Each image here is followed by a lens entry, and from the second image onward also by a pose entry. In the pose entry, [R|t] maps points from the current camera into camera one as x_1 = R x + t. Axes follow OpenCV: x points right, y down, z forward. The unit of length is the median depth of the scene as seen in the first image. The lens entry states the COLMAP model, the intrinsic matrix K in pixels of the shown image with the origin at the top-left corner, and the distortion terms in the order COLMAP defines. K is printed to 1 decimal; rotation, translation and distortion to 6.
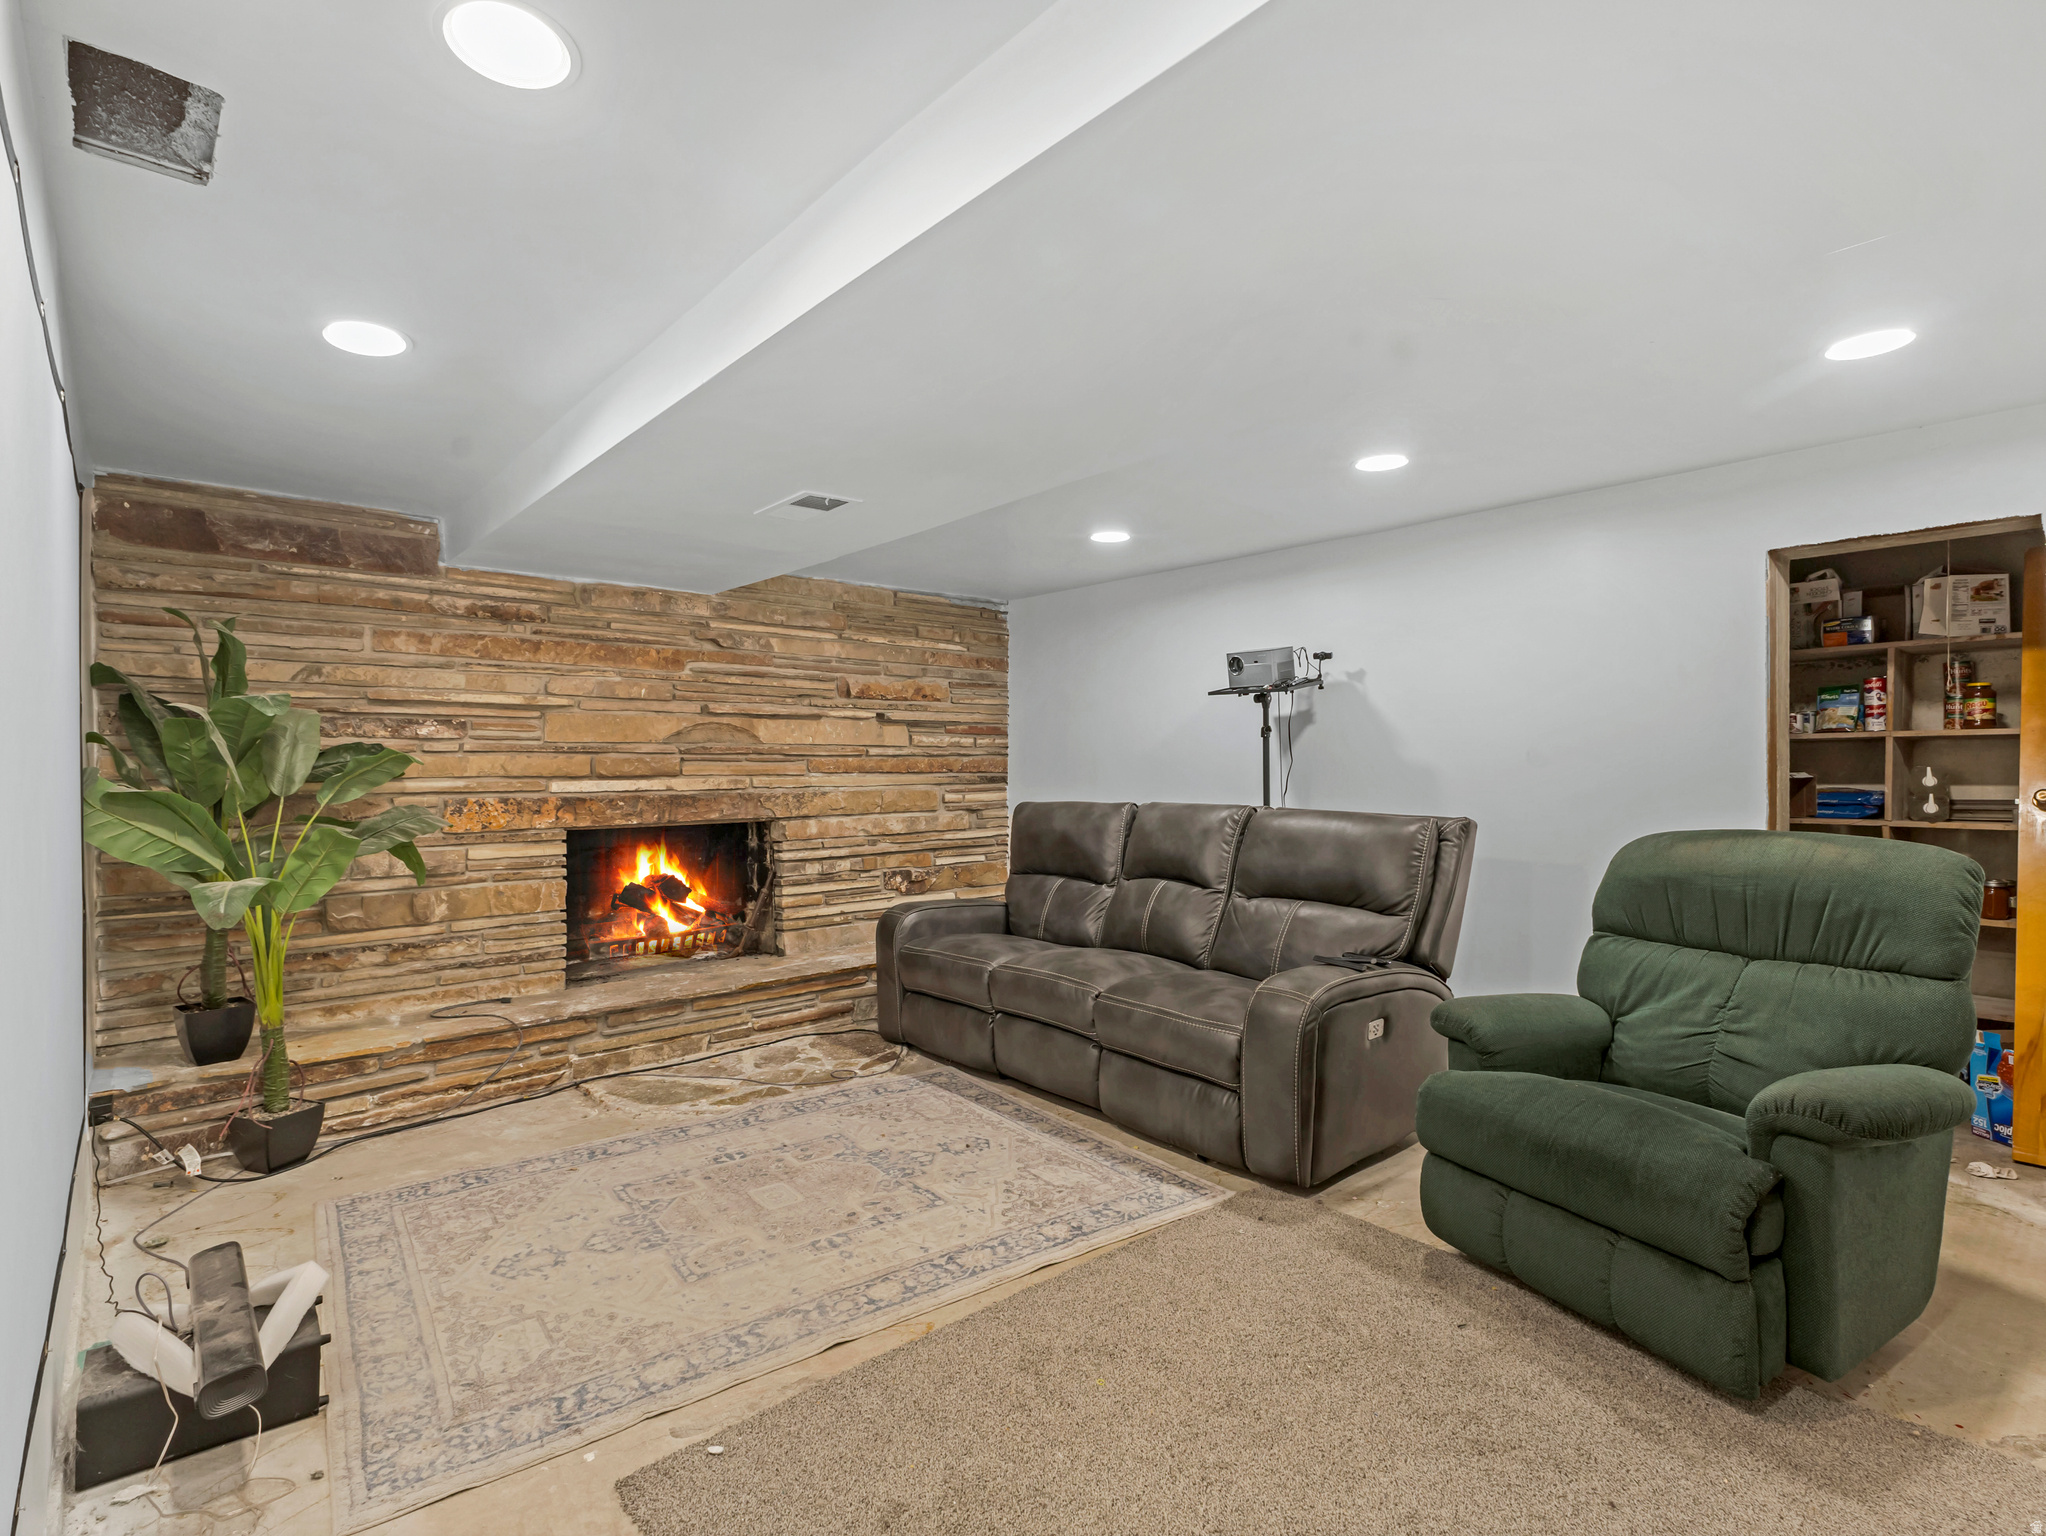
lens RADIAL K [[1007.9, 0, 1035.0], [0, 1007.9, 766.1], [0, 0, 1]] dist [0.008378, -0.003088]
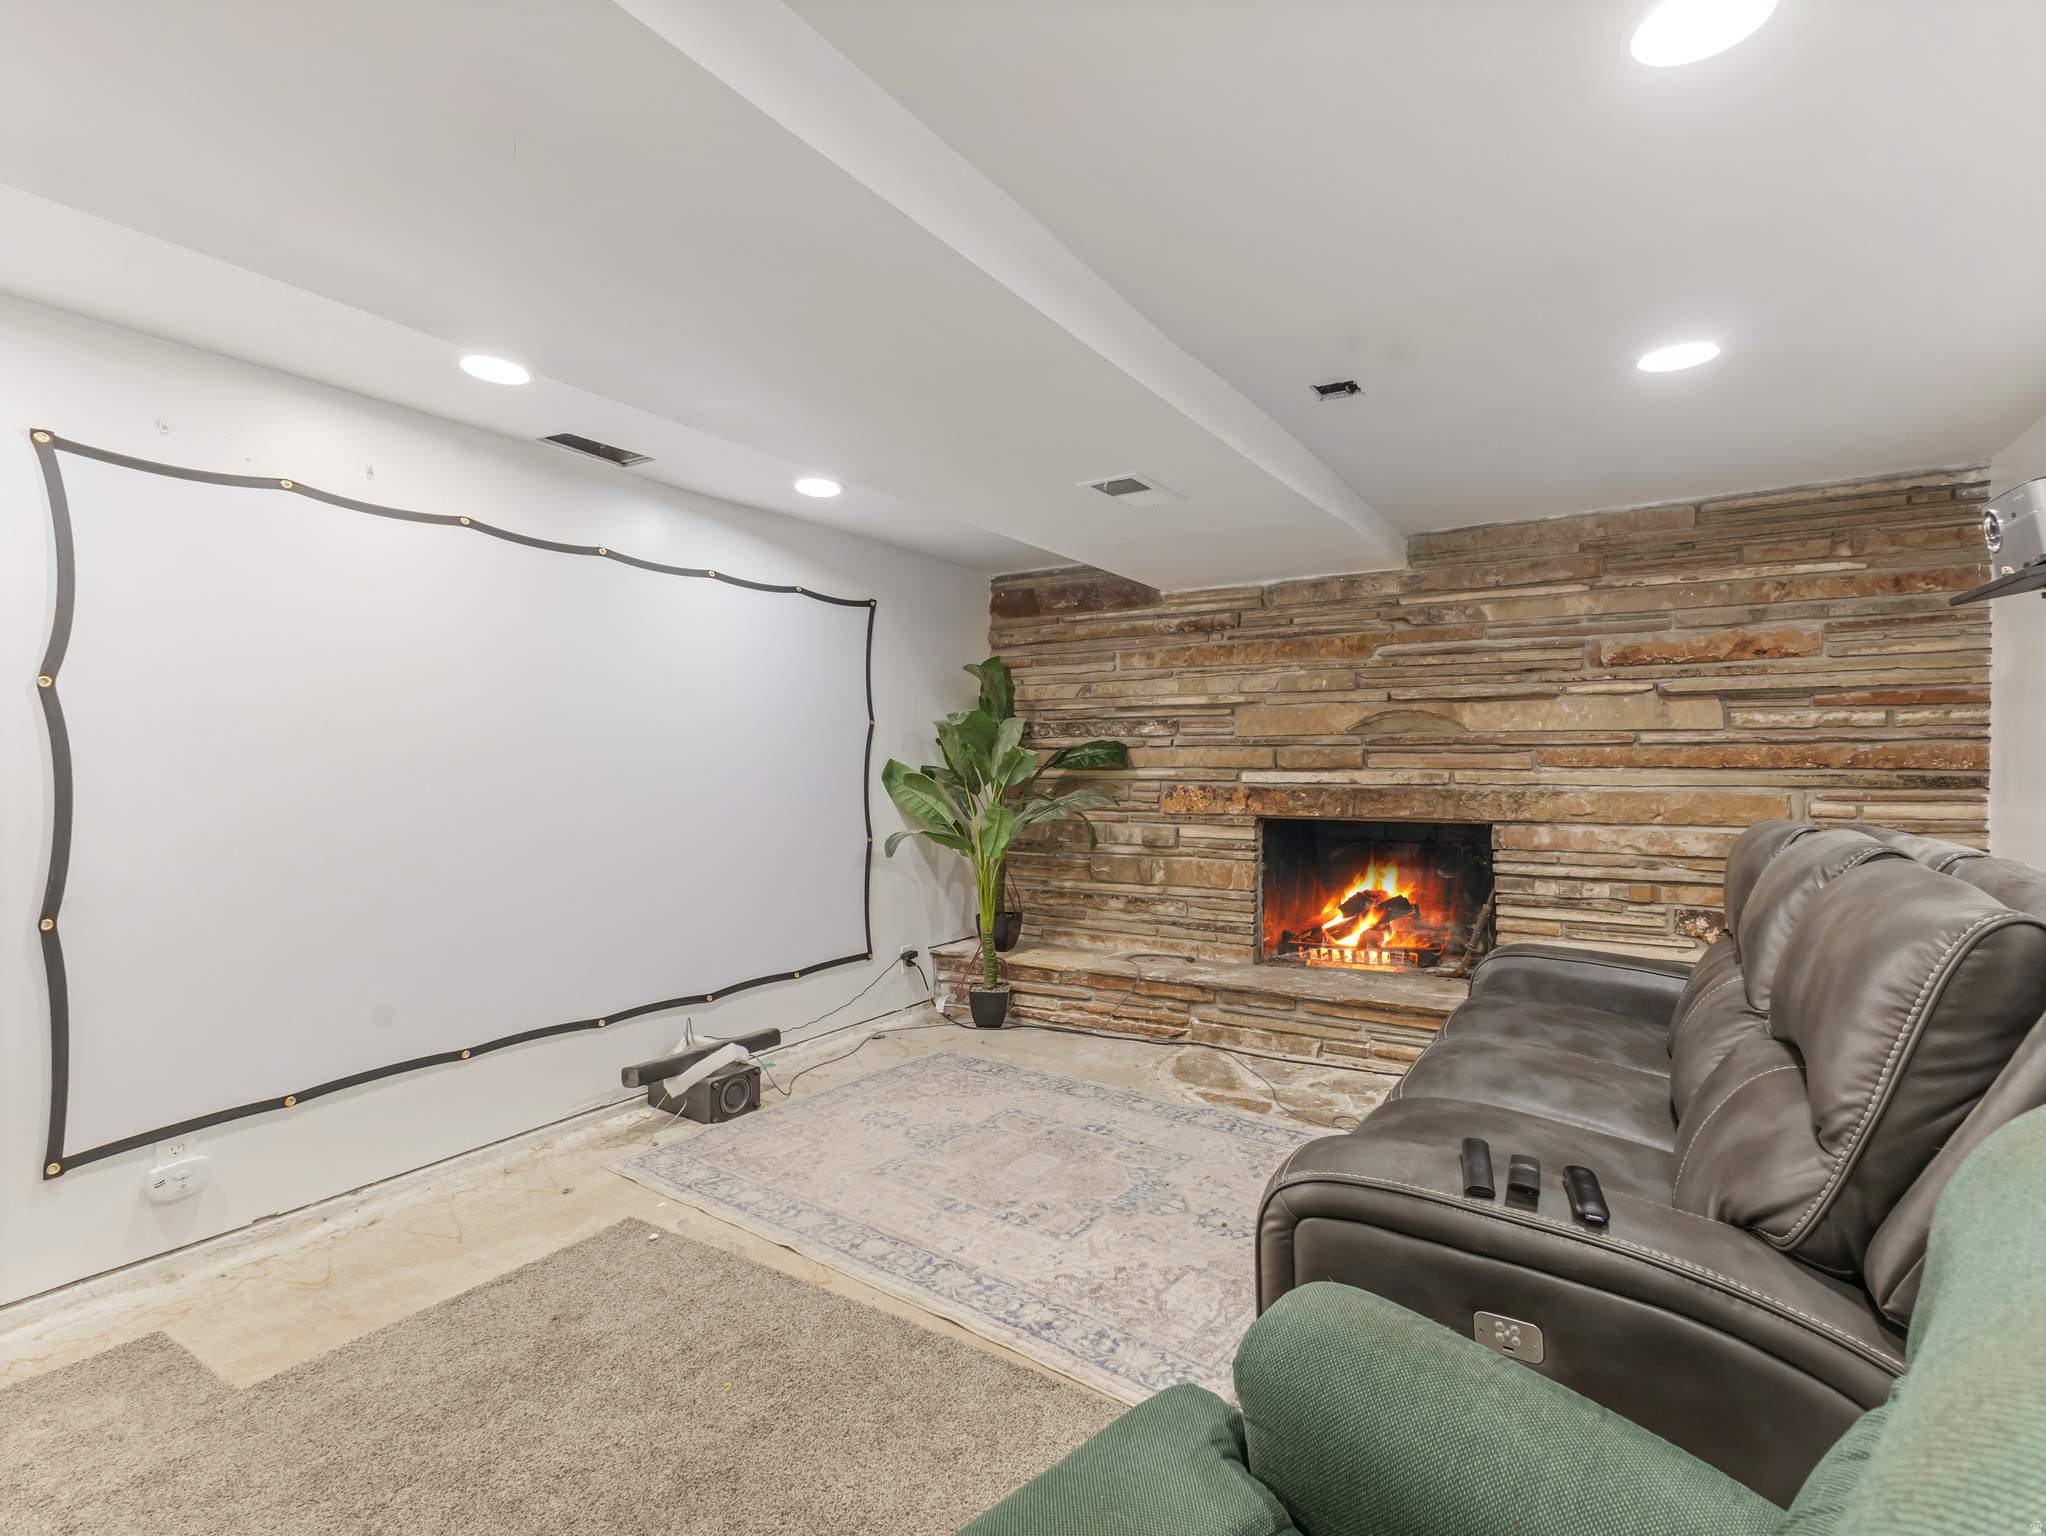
lens RADIAL K [[1007.9, 0, 1033.5], [0, 1007.9, 766.4], [0, 0, 1]] dist [0.008378, -0.003088]
pose [[0.278485, 0.008107, -0.960406, 0.513087], [-0.000750, 0.999966, 0.008224, 0.000154], [0.960440, -0.001570, 0.278482, 0.479951]]
